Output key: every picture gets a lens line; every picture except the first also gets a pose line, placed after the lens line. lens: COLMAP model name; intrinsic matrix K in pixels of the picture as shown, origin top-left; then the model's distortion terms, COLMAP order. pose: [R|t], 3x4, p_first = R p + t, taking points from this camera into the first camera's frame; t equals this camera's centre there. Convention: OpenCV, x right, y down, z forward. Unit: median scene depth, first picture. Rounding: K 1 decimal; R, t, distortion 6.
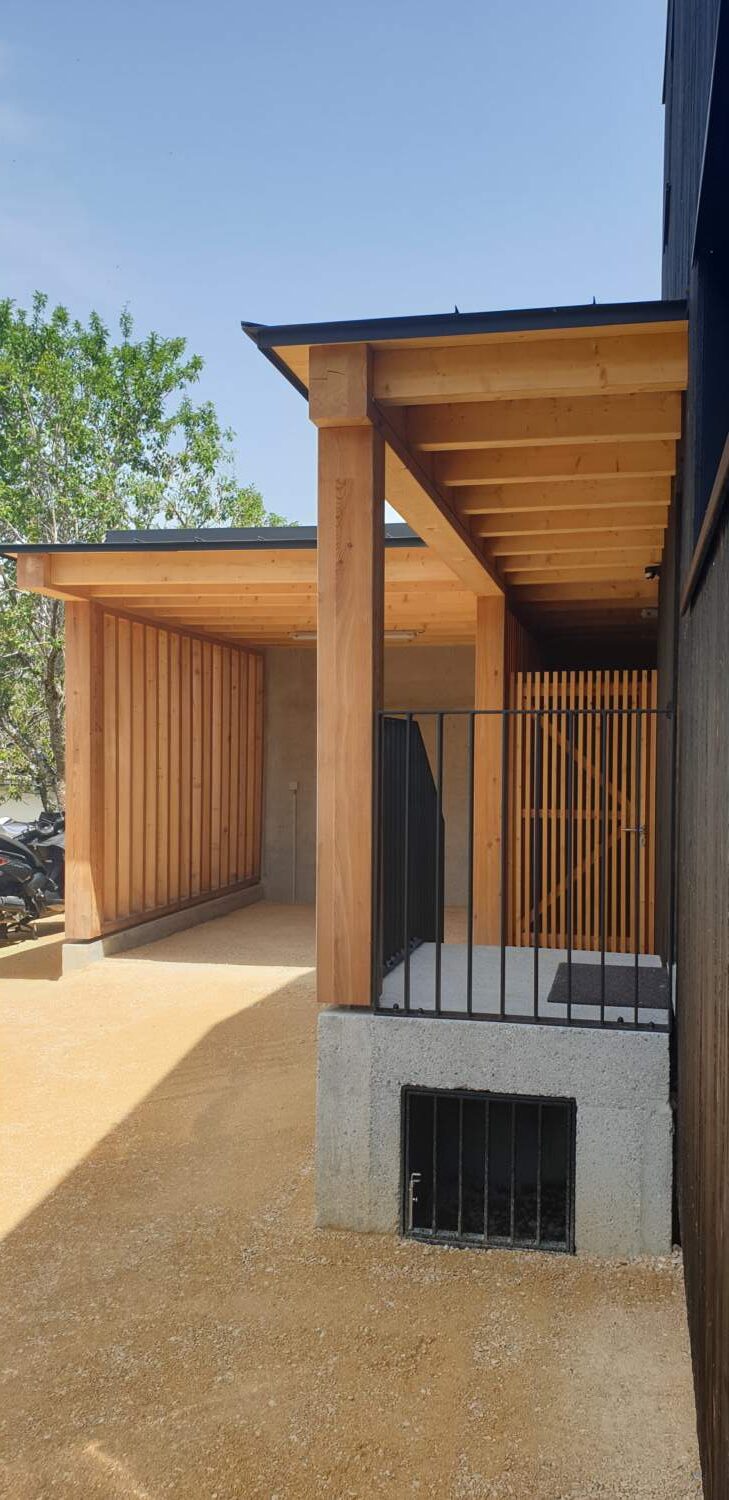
lens RADIAL K [[1102.4, 0, 426.2], [0, 1102.4, 777.9], [0, 0, 1]] dist [0.003927, -0.065705]
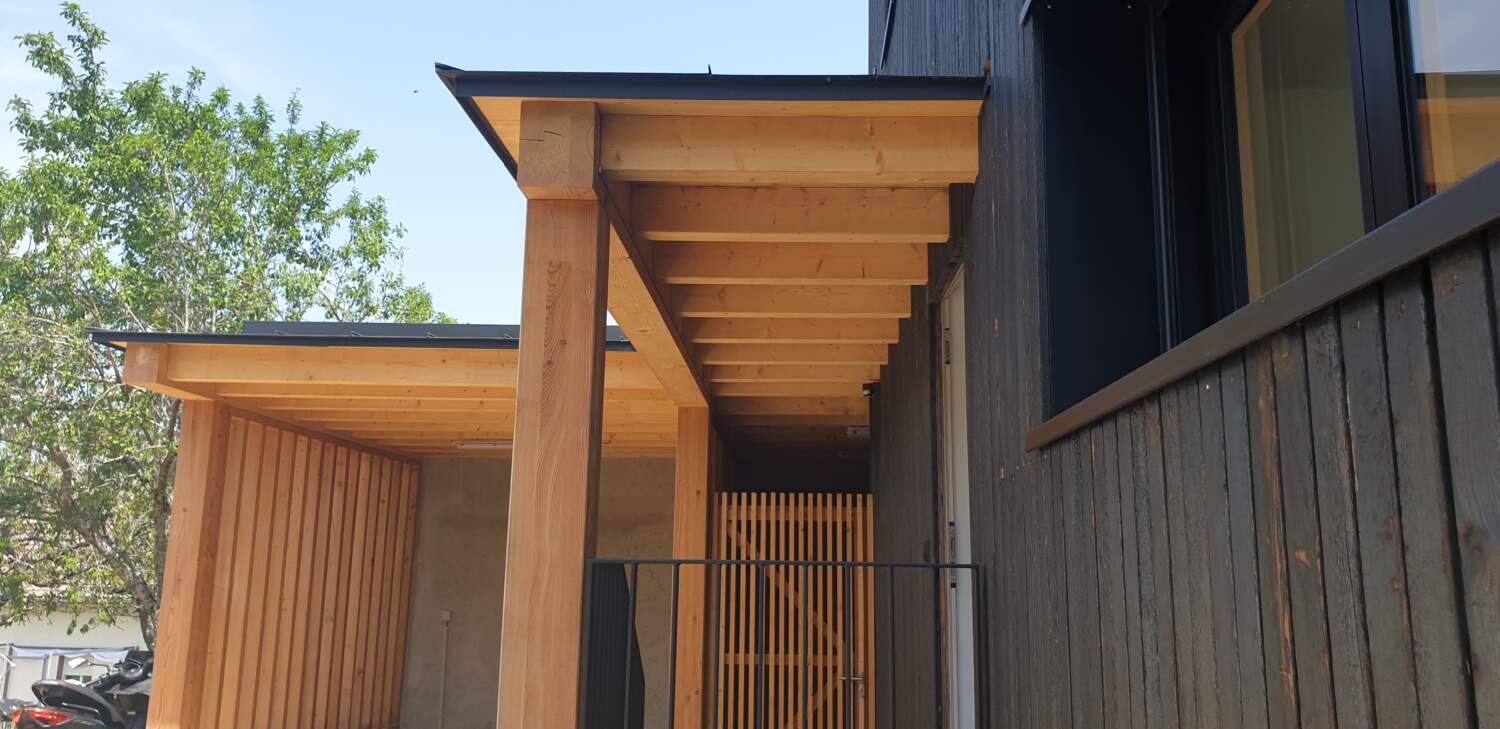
lens RADIAL K [[1102.9, 0, 818.7], [0, 1102.9, 338.4], [0, 0, 1]] dist [0.005900, -0.073727]
pose [[0.979510, 0.039411, 0.197502, -0.020117], [0.005748, 0.974795, -0.223027, -0.018503], [-0.201314, 0.219593, 0.954595, 0.098508]]
